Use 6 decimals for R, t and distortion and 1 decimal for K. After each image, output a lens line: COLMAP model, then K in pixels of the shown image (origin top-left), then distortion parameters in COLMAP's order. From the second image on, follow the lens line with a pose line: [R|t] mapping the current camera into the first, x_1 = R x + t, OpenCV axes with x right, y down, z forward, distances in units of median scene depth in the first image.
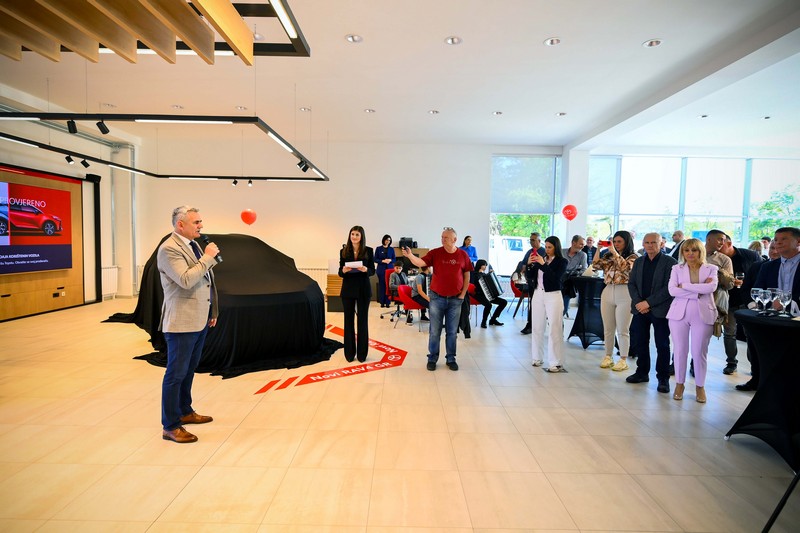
lens RADIAL K [[425.5, 0, 396.7], [0, 425.5, 265.7], [0, 0, 1]] dist [-0.005791, -0.000334]
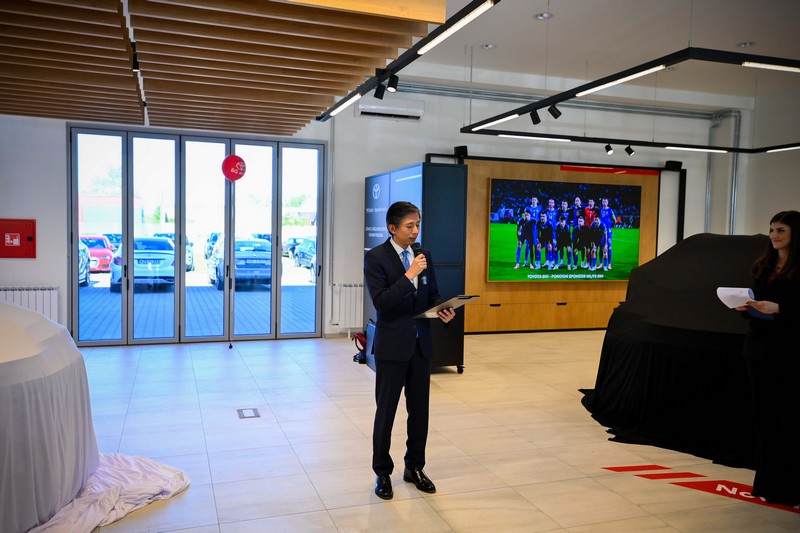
lens RADIAL K [[638.8, 0, 398.0], [0, 638.8, 268.5], [0, 0, 1]] dist [0.028389, 0.004660]
pose [[0.330850, 0.038537, -0.942896, 0.291075], [-0.069567, 0.997443, 0.016356, -0.004989], [0.941115, 0.060183, 0.332685, 0.190638]]
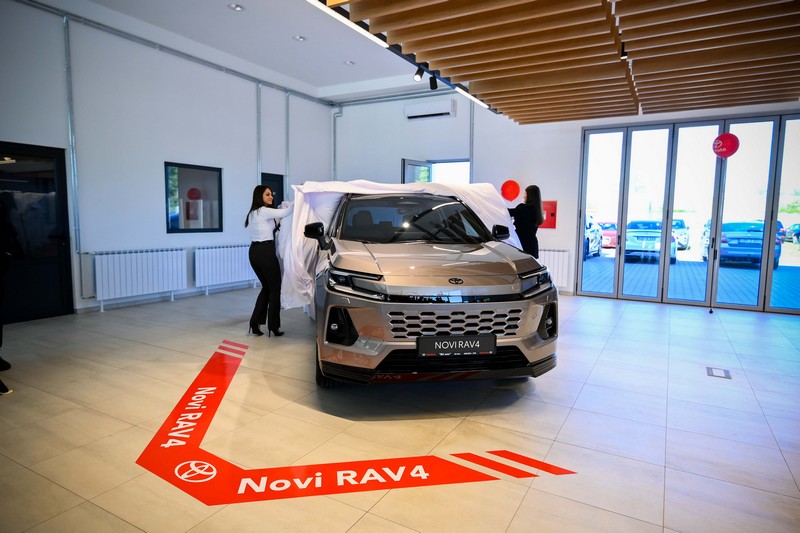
lens RADIAL K [[471.6, 0, 402.7], [0, 471.6, 255.7], [0, 0, 1]] dist [0.013046, -0.004933]
pose [[-0.500027, 0.045068, -0.864836, 0.207289], [-0.076584, 0.992431, 0.095996, 0.023367], [0.862617, 0.114233, -0.492791, 0.223014]]
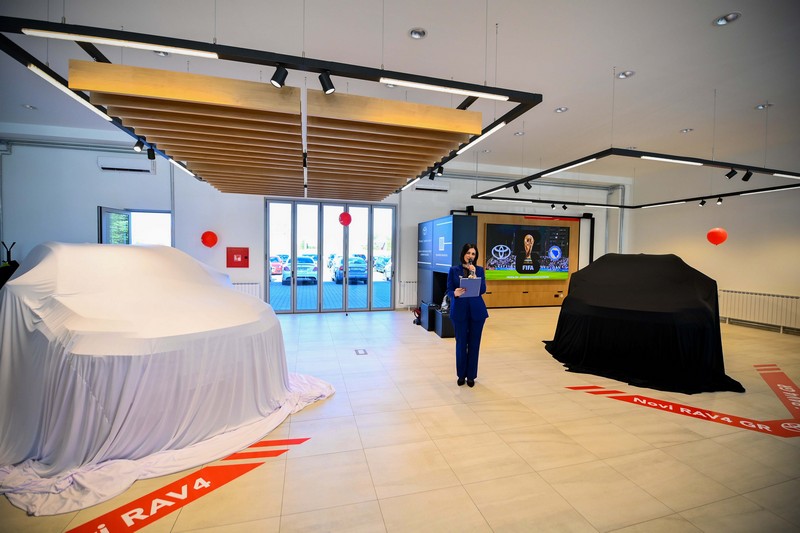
lens RADIAL K [[339.3, 0, 400.6], [0, 339.3, 268.8], [0, 0, 1]] dist [-0.020179, -0.002540]
pose [[0.258457, 0.028109, -0.965614, 0.252995], [-0.067997, 0.997627, 0.010841, -0.003623], [0.963627, 0.062857, 0.259755, 0.167539]]
